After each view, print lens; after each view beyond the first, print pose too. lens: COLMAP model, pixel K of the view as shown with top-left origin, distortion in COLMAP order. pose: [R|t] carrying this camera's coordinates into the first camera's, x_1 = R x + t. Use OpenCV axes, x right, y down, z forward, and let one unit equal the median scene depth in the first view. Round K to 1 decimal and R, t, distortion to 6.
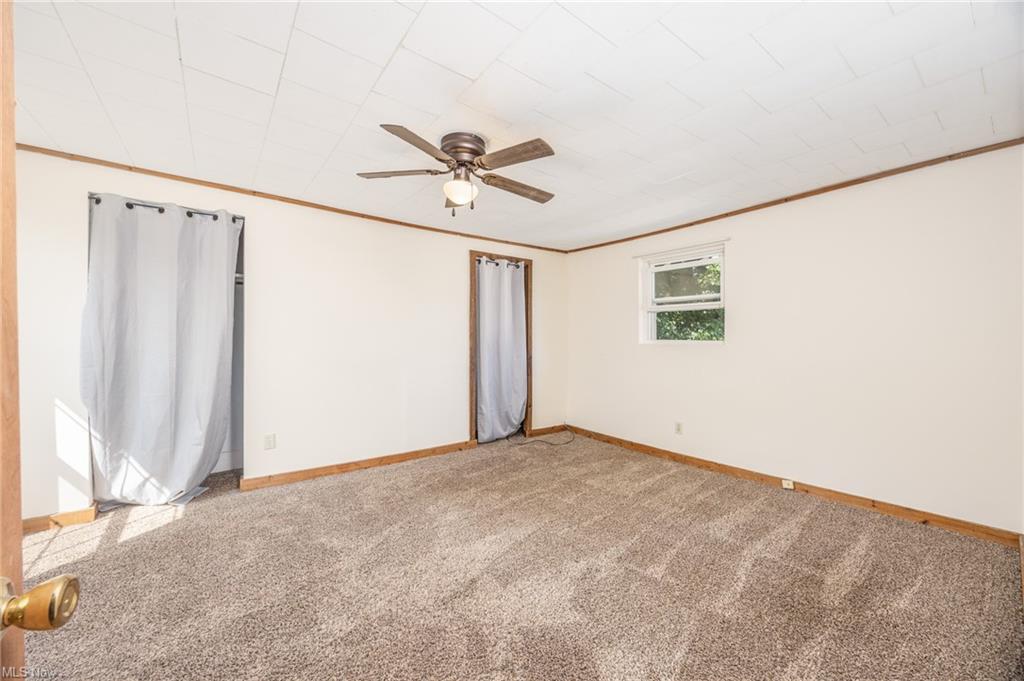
lens RADIAL K [[390.7, 0, 512.0], [0, 390.7, 340.5], [0, 0, 1]] dist [-0.002092, 0.000028]
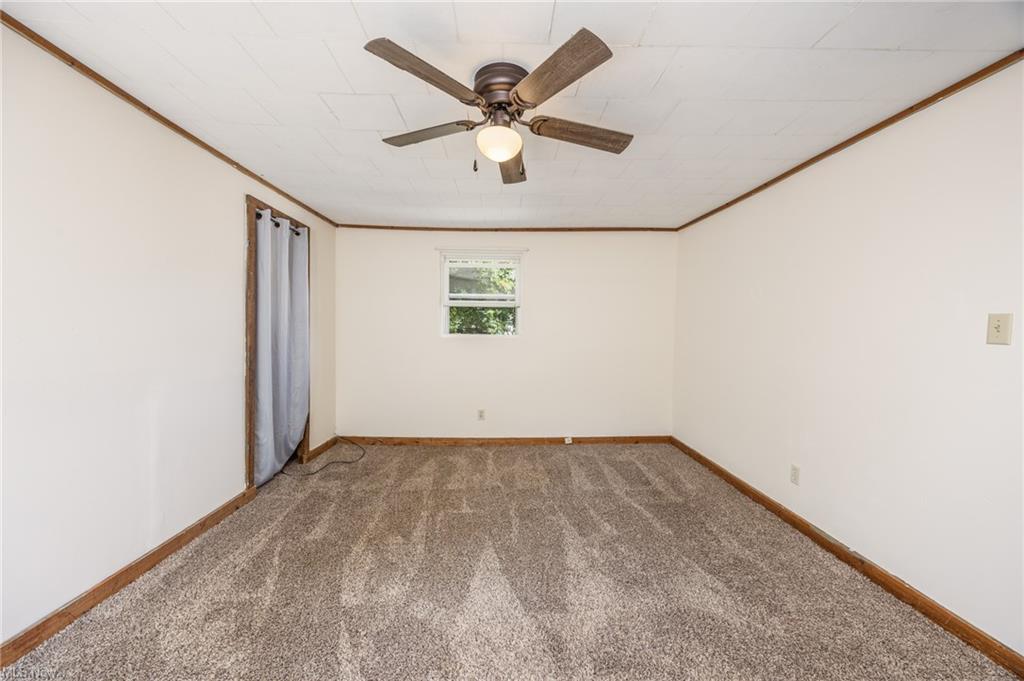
lens RADIAL K [[390.7, 0, 512.0], [0, 390.7, 340.5], [0, 0, 1]] dist [-0.002092, 0.000028]
pose [[0.589675, -0.016620, 0.807470, -0.382076], [-0.000603, 0.999779, 0.021018, -0.005974], [-0.807641, -0.012881, 0.589534, 0.275512]]
